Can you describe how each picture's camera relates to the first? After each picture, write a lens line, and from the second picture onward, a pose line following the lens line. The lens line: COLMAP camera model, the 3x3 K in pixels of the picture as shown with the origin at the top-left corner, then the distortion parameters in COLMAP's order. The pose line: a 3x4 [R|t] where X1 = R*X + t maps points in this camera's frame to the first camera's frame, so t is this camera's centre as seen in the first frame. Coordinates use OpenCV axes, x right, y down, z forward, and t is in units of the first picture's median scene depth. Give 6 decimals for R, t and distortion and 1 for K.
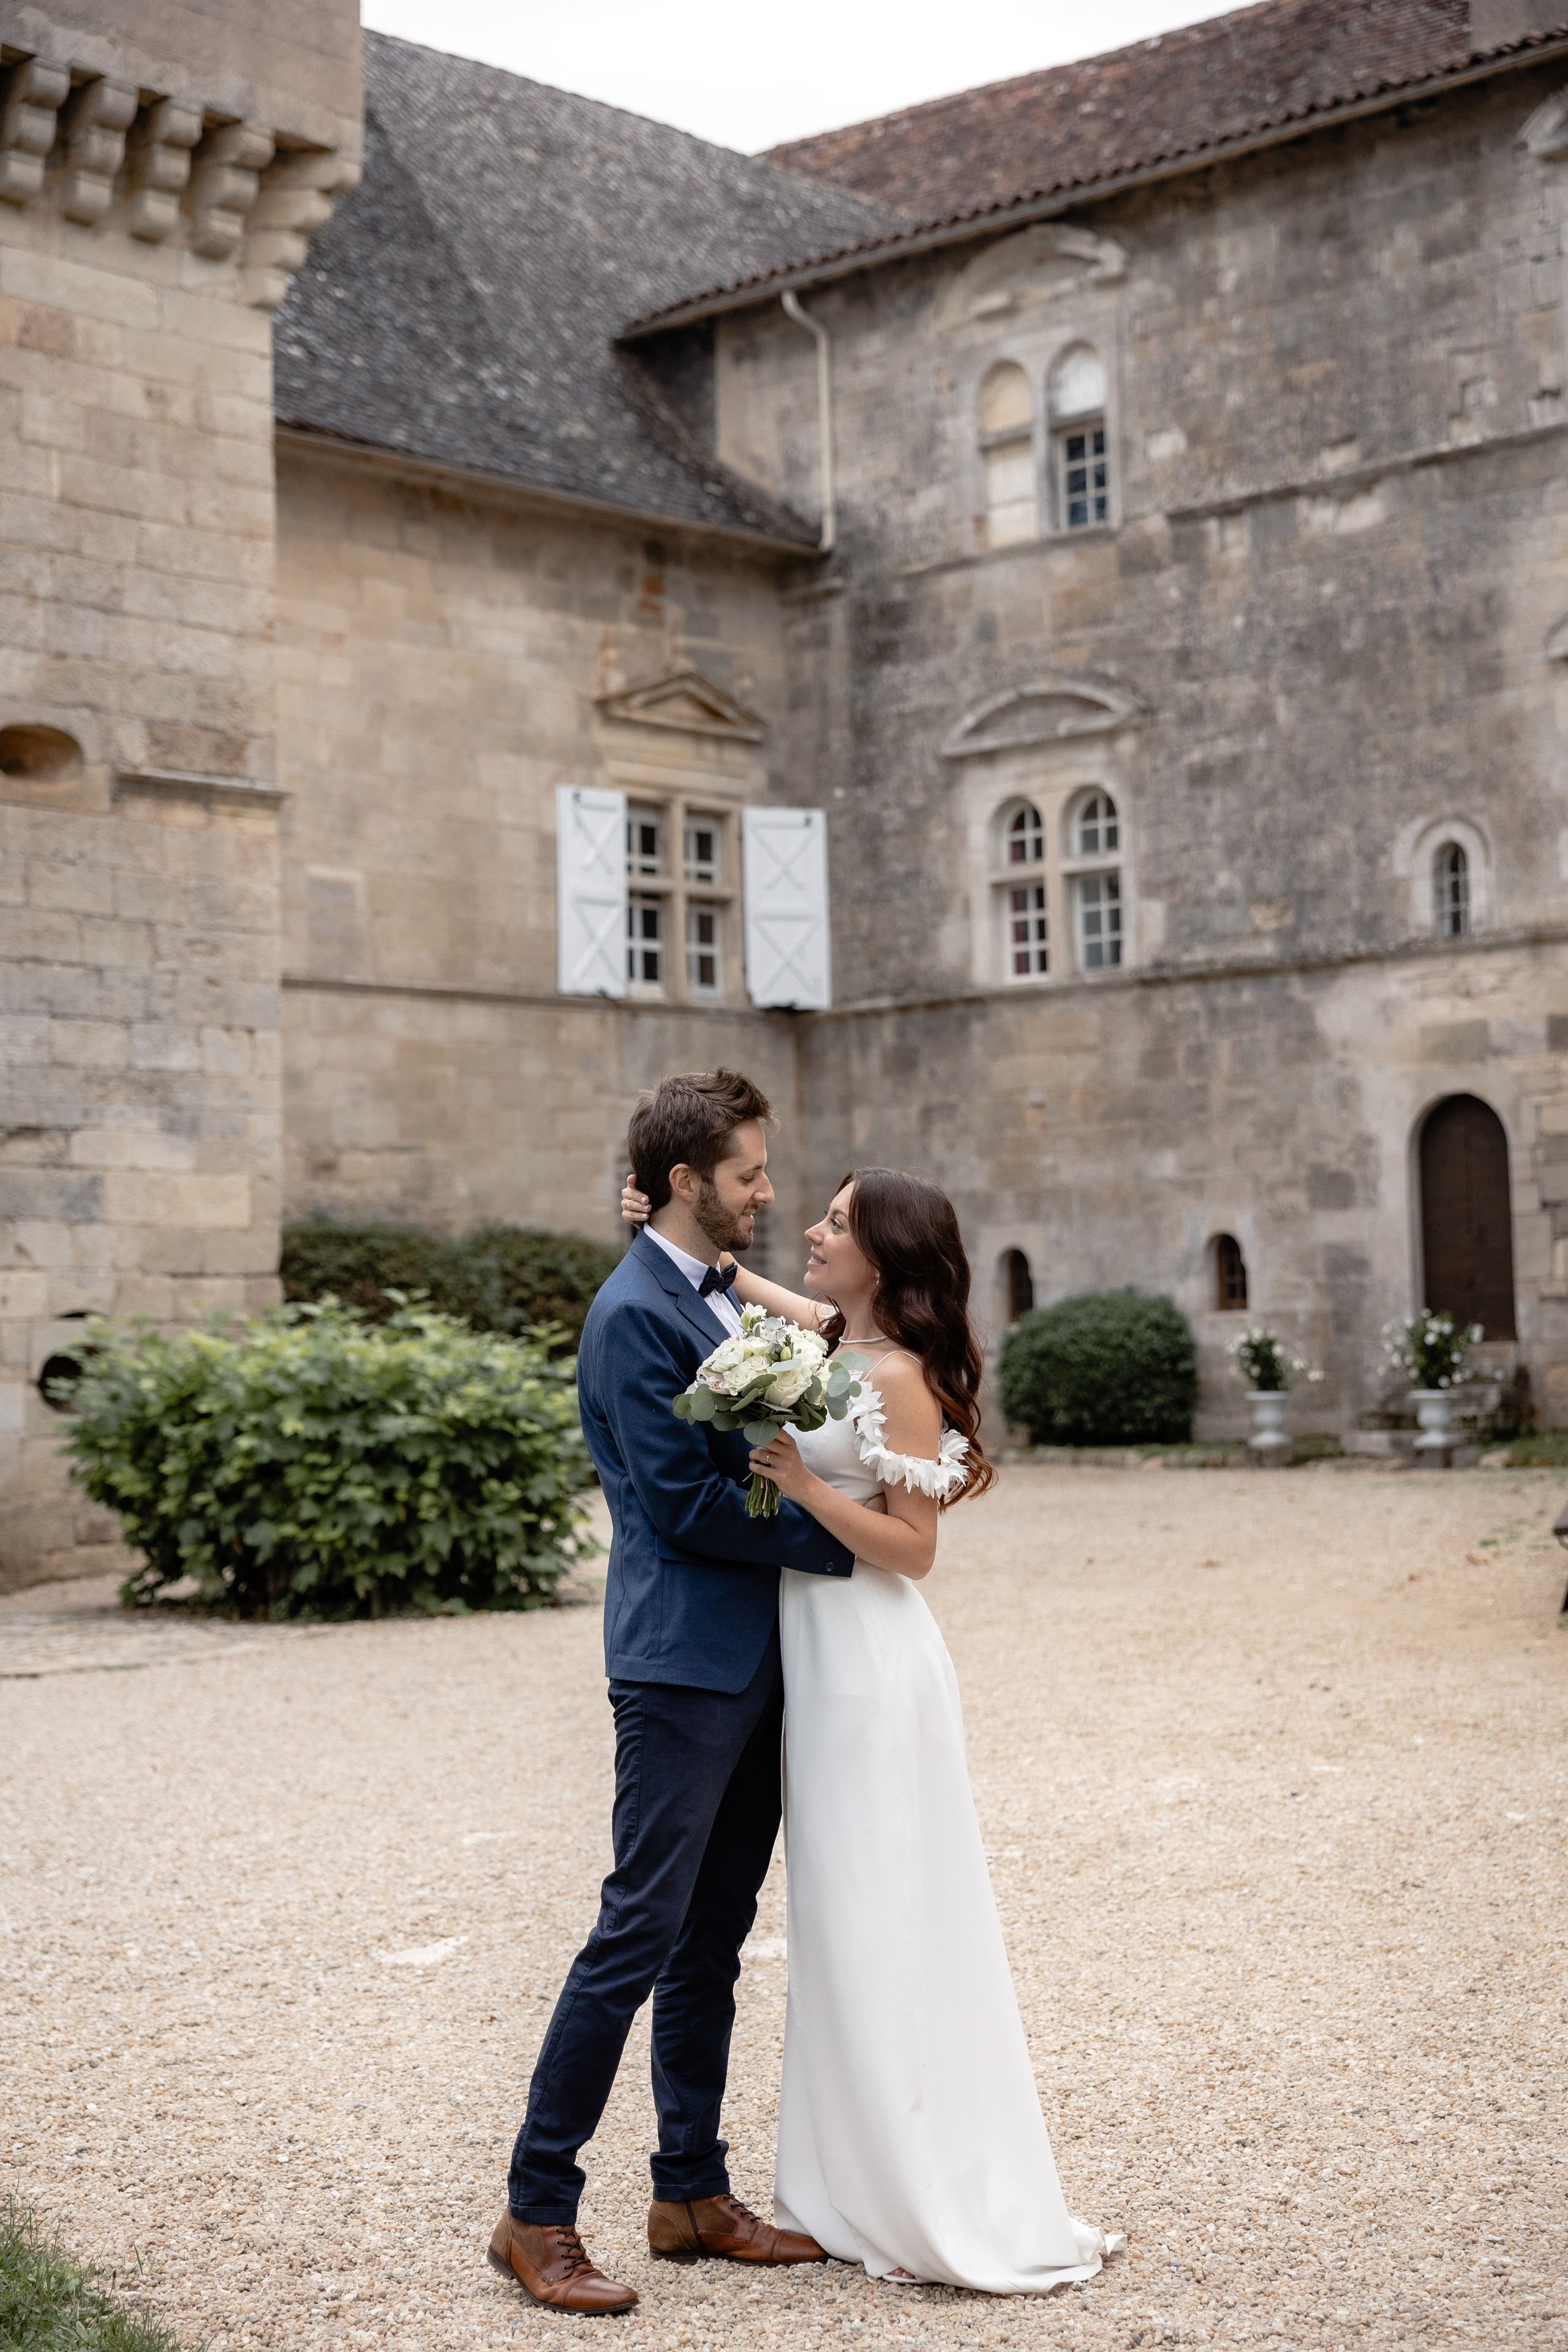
lens RADIAL K [[3715.1, 0, 775.6], [0, 3715.1, 1185.6], [0, 0, 1]] dist [0.004015, 0.000000]
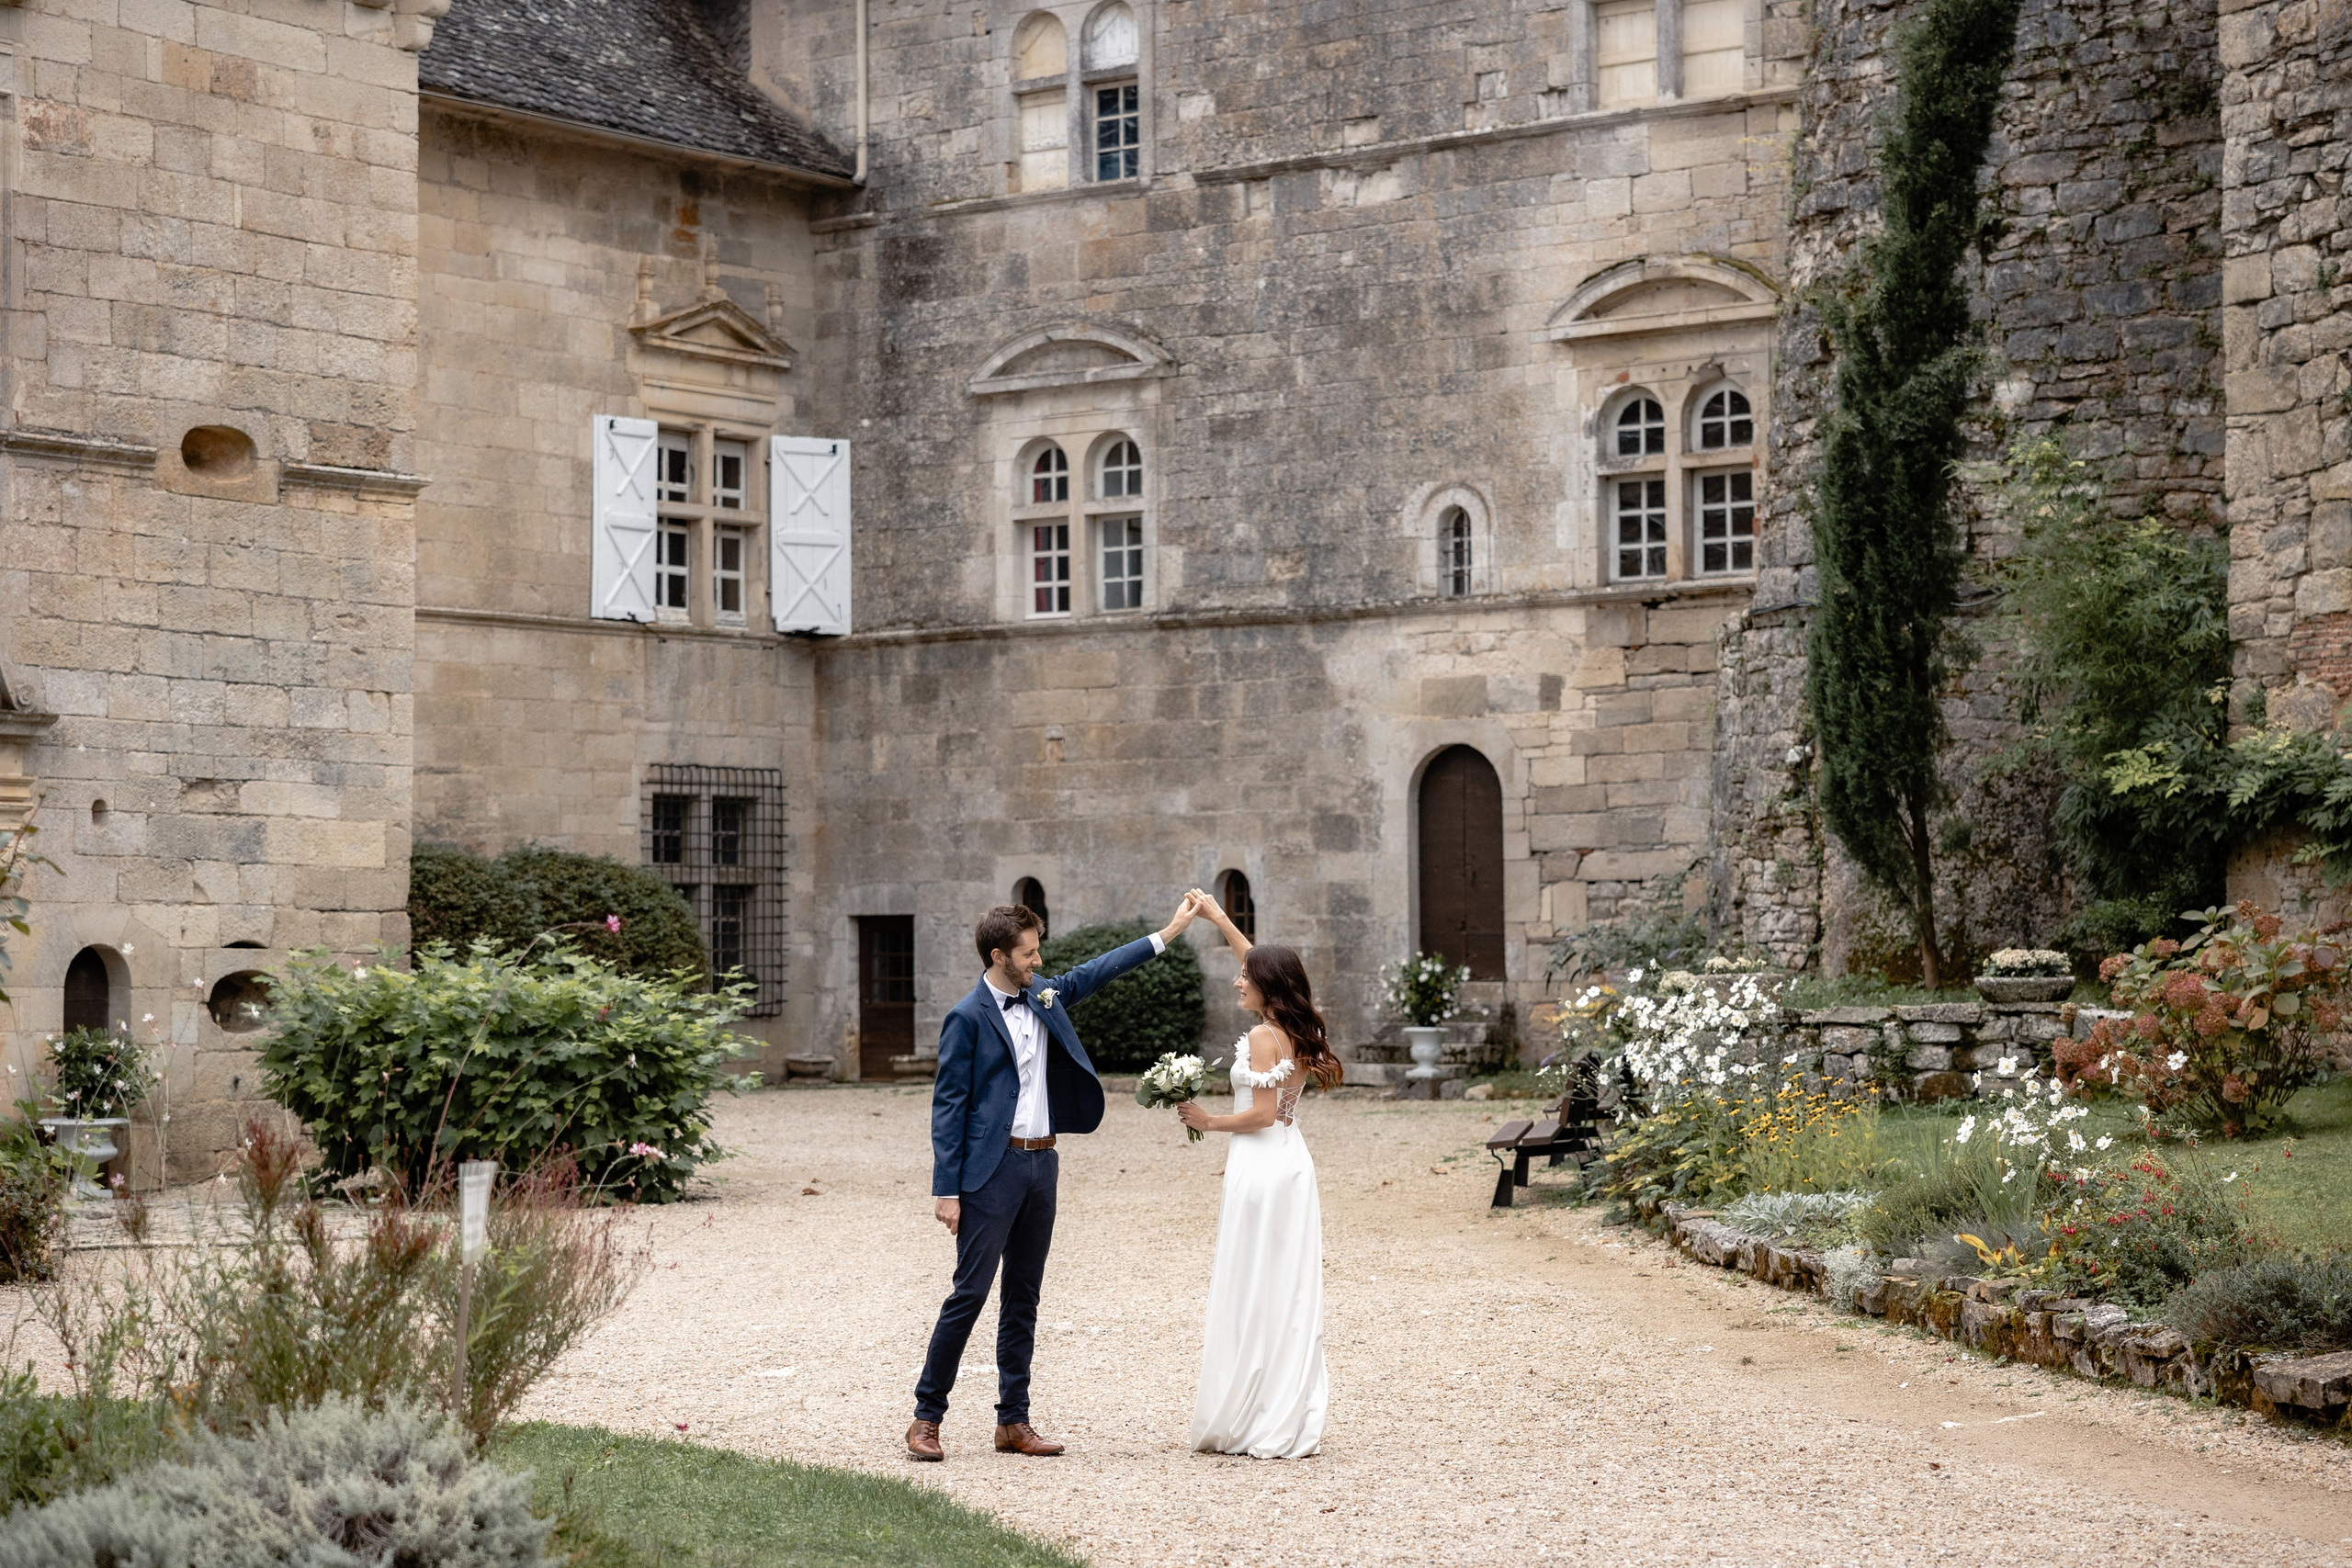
lens RADIAL K [[4635.6, 0, 1177.4], [0, 4635.6, 779.4], [0, 0, 1]] dist [-0.080844, 0.000000]
pose [[0.993468, 0.023472, 0.111669, -0.042190], [-0.024442, 0.999674, 0.007325, -0.022605], [-0.111461, -0.010007, 0.993718, -0.301004]]
